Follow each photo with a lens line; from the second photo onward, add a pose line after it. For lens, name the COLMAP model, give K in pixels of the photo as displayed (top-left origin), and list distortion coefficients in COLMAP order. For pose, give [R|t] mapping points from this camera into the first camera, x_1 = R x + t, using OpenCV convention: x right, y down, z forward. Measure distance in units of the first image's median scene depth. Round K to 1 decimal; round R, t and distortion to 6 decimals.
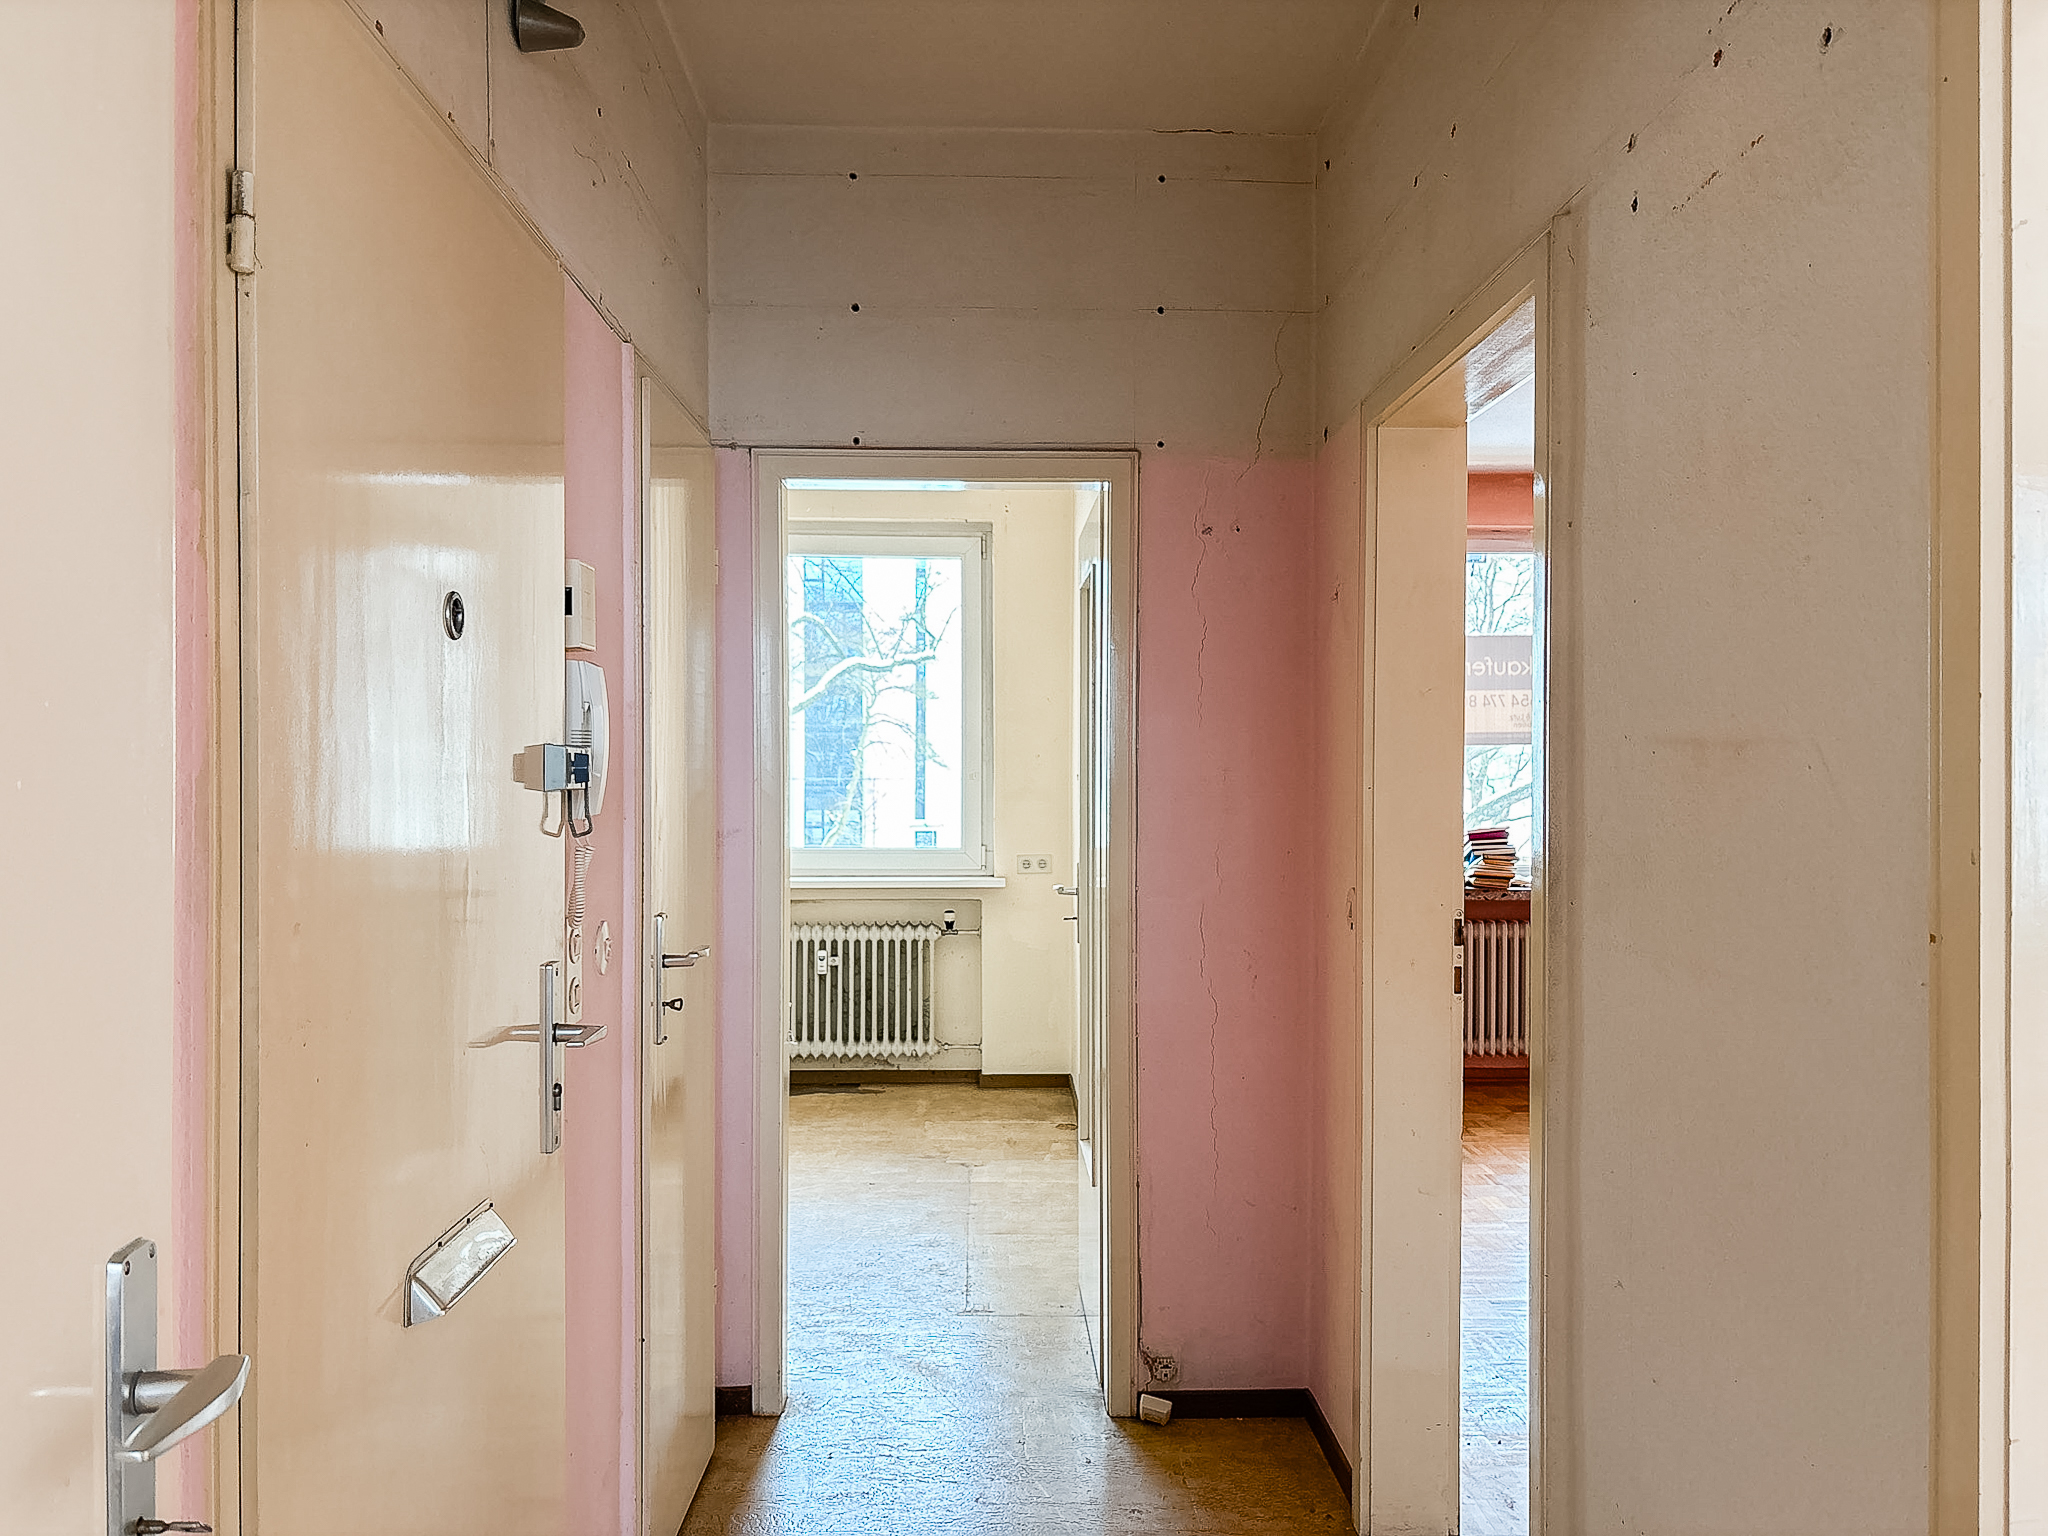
lens RADIAL K [[1568.5, 0, 1025.5], [0, 1568.5, 761.8], [0, 0, 1]] dist [0.003736, 0.001116]
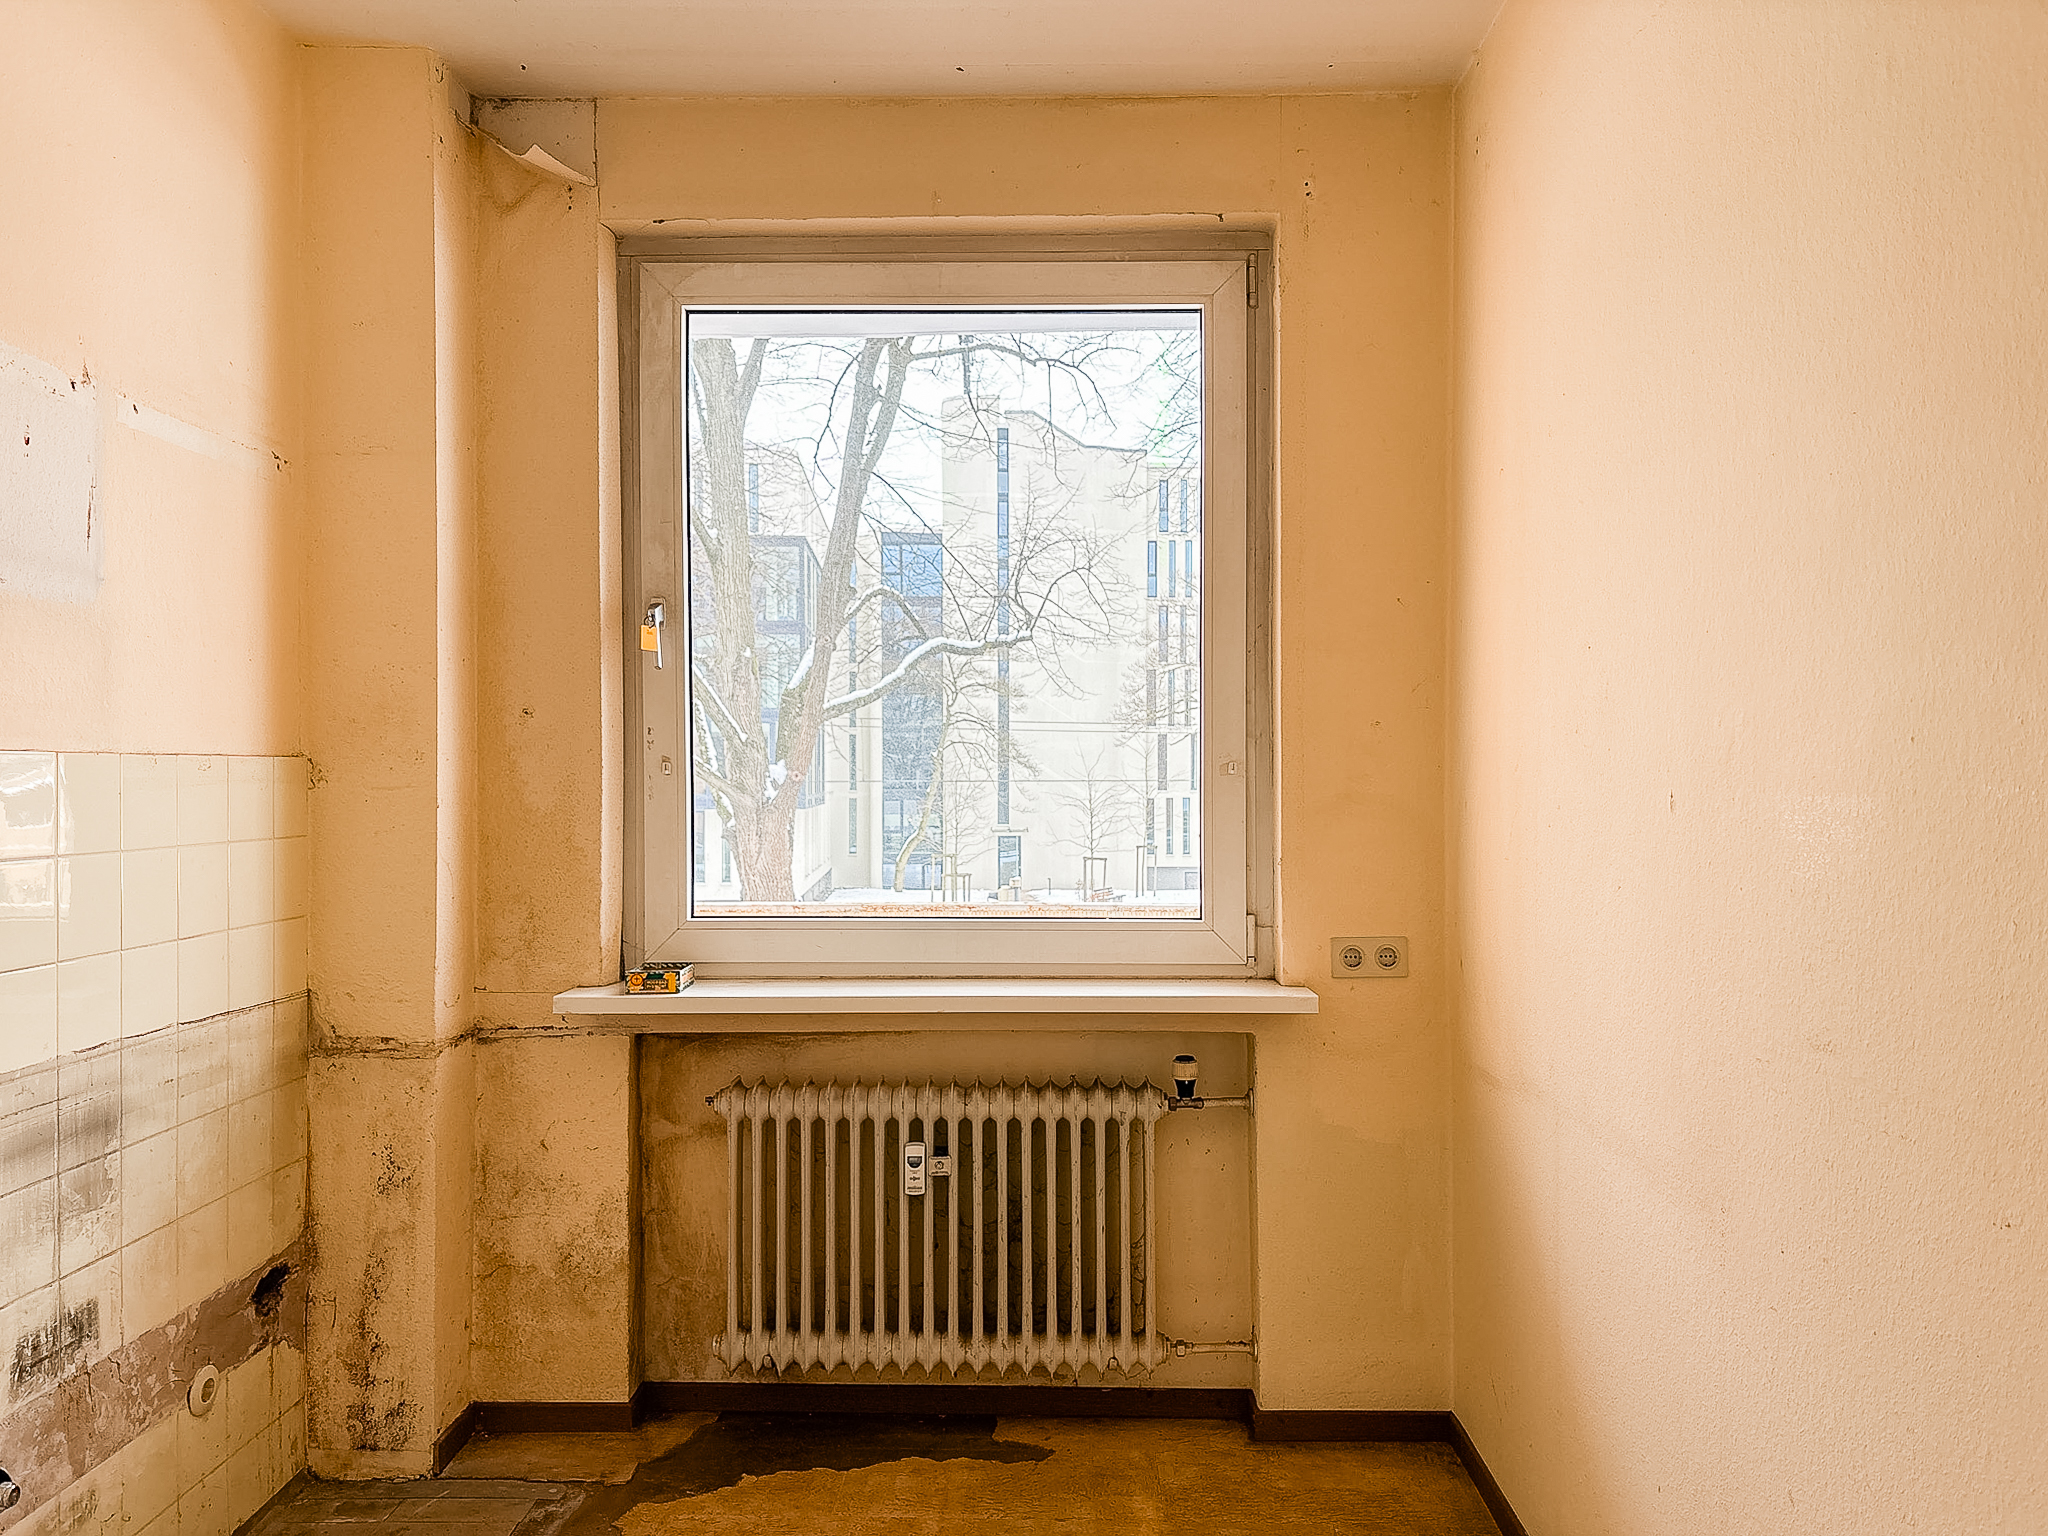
lens RADIAL K [[1568.5, 0, 1024.9], [0, 1568.5, 773.2], [0, 0, 1]] dist [0.003736, 0.001116]
pose [[0.998747, -0.006204, -0.049651, -0.072454], [0.006508, 0.999961, 0.005975, 0.007327], [0.049612, -0.006290, 0.998749, 0.530316]]
